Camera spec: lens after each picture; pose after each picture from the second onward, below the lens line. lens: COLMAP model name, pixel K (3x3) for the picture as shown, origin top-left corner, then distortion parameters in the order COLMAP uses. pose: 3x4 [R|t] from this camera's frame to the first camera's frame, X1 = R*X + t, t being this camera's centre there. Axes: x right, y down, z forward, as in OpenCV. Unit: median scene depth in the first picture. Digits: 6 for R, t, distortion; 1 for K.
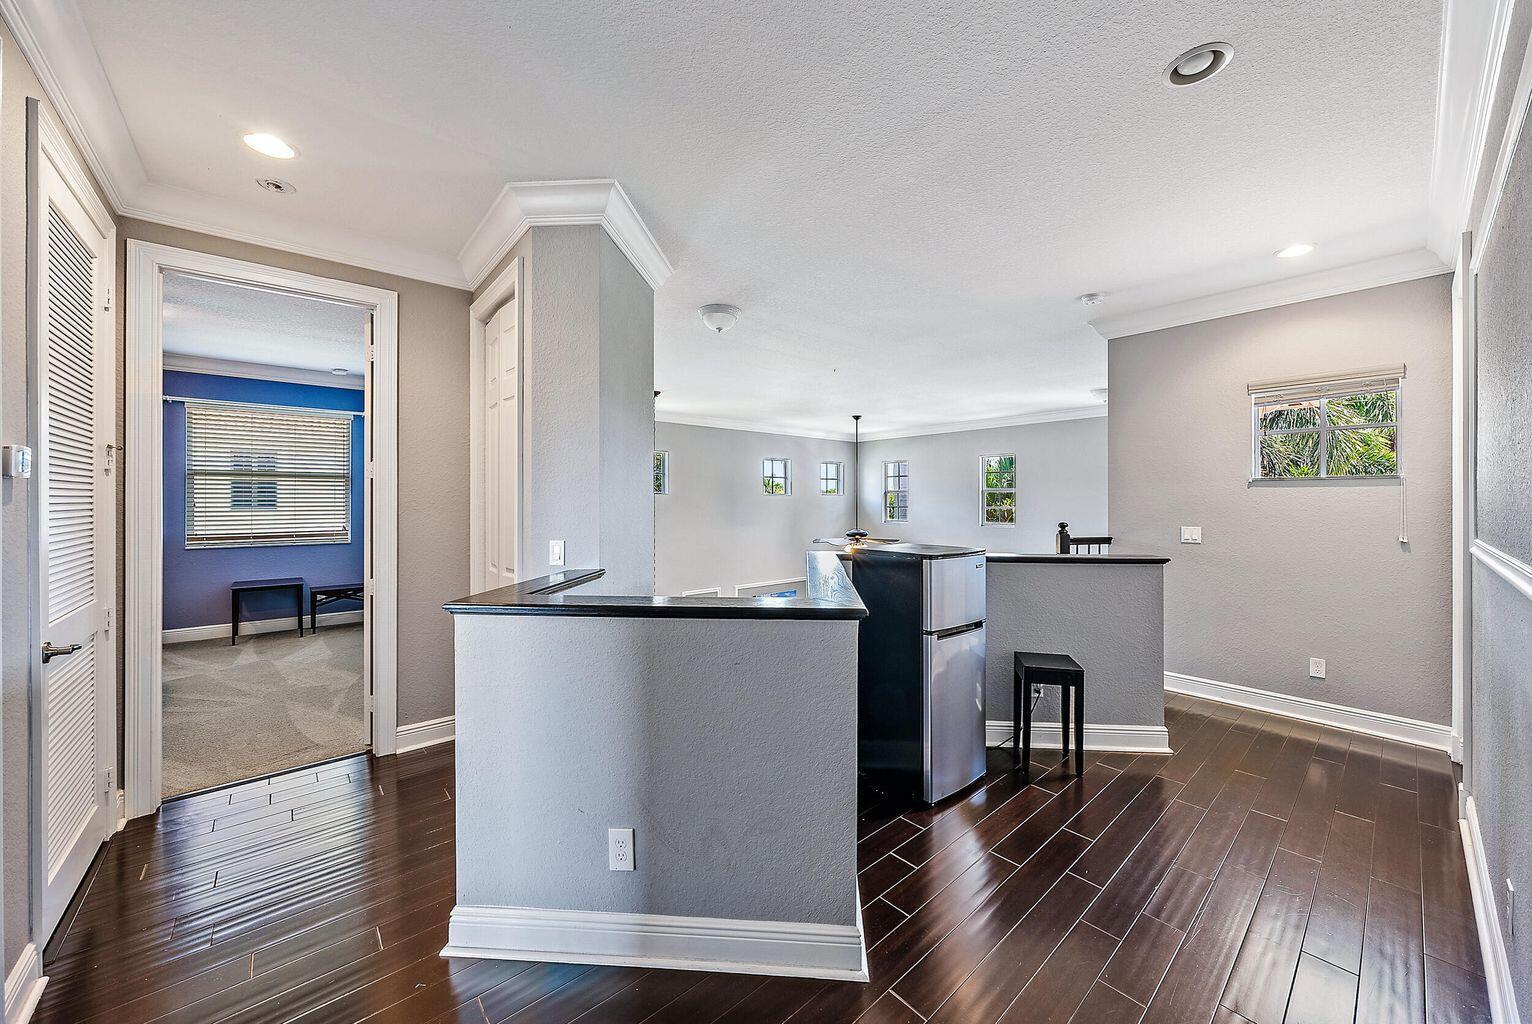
lens RADIAL K [[561.2, 0, 758.8], [0, 561.2, 504.0], [0, 0, 1]] dist [-0.000139, 0.000016]
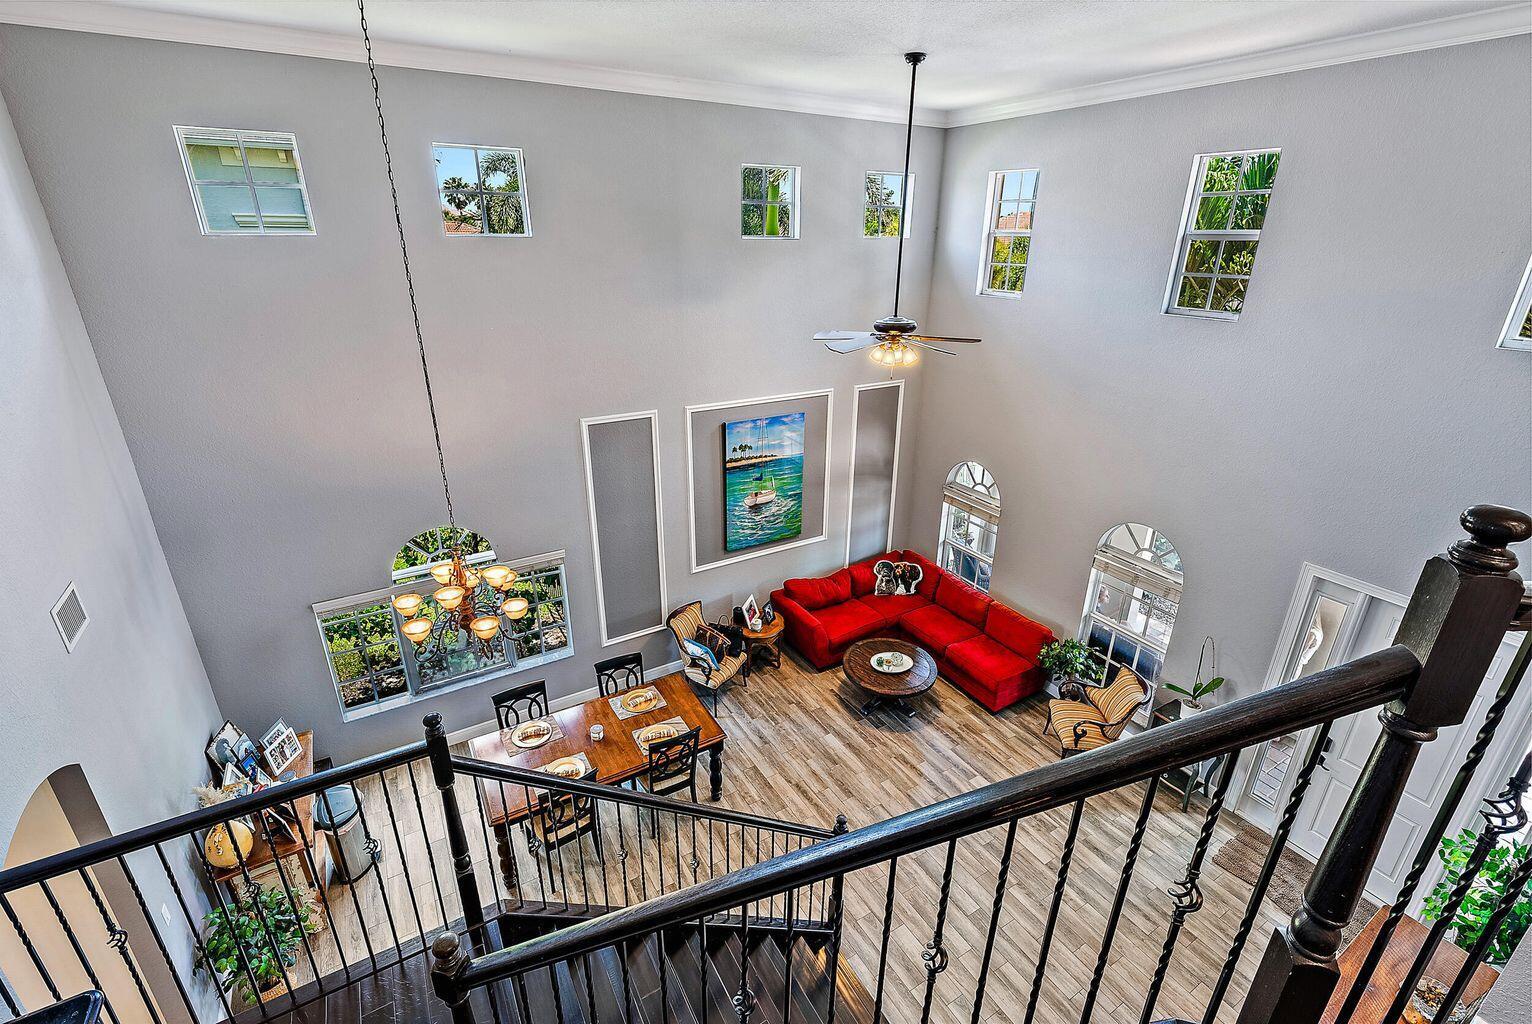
lens RADIAL K [[691.3, 0, 771.9], [0, 691.3, 500.9], [0, 0, 1]] dist [-0.002237, -0.000338]
pose [[0.986585, 0.069436, -0.147744, 0.145929], [-0.009802, 0.928597, 0.370959, -0.026144], [0.162953, -0.364535, 0.916821, 0.306048]]
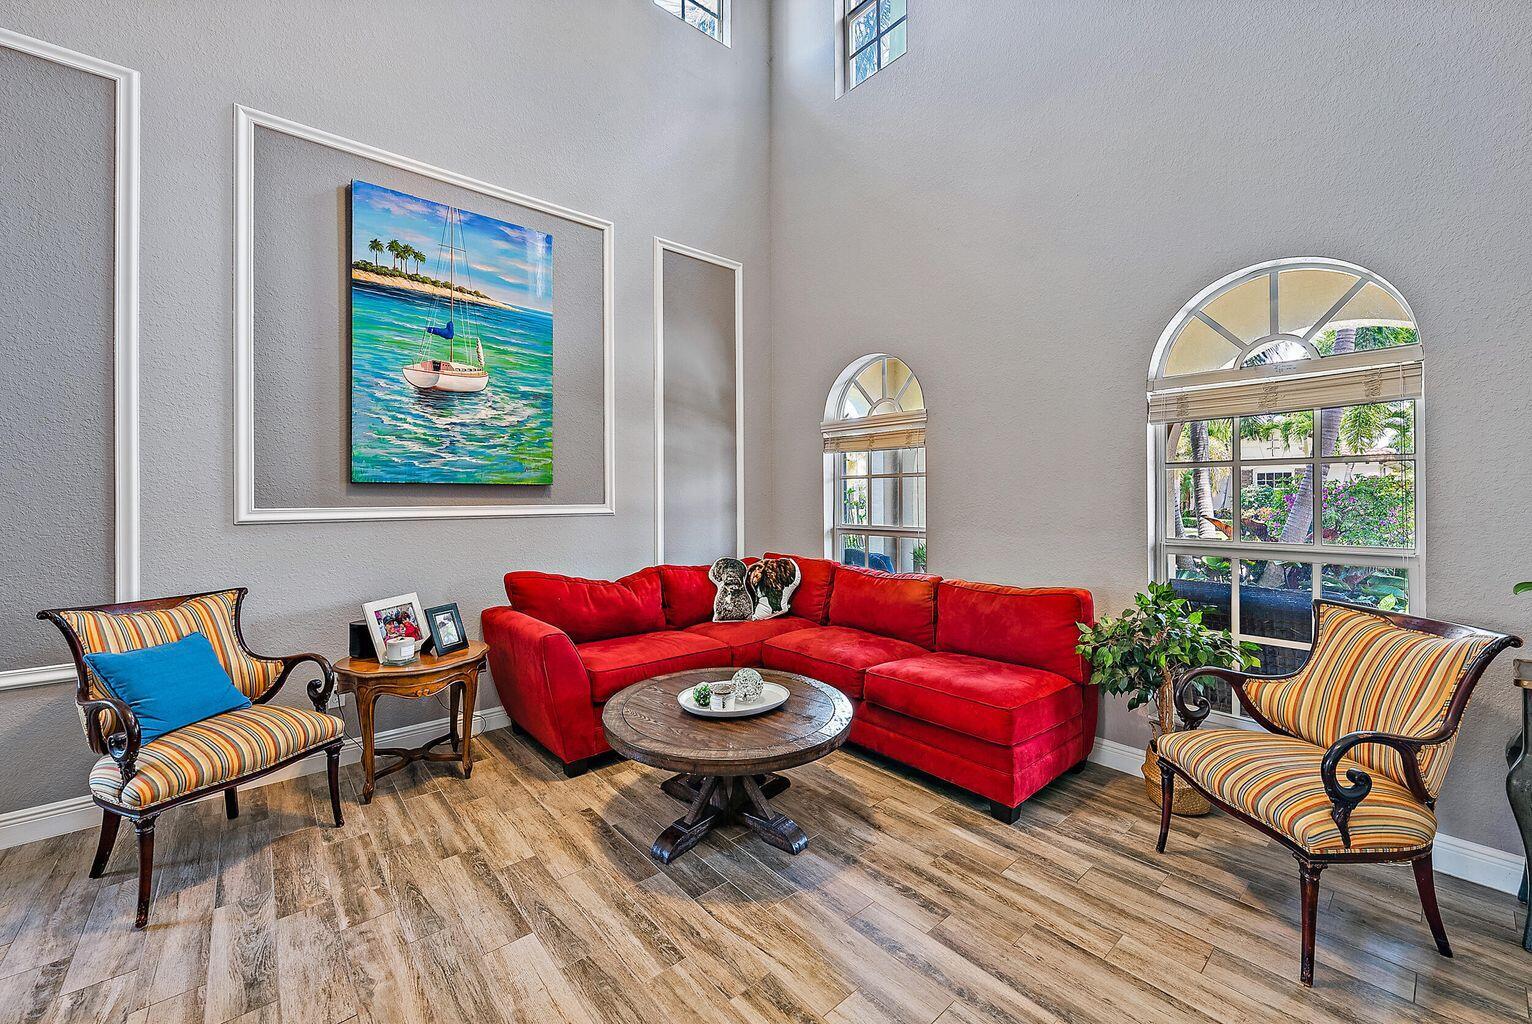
lens RADIAL K [[603.5, 0, 774.2], [0, 603.5, 495.5], [0, 0, 1]] dist [-0.003800, -0.000406]
pose [[0.999940, -0.006266, 0.009034, 0.189299], [0.006312, 0.999967, -0.005097, 0.323235], [-0.009002, 0.005154, 0.999946, 0.691459]]
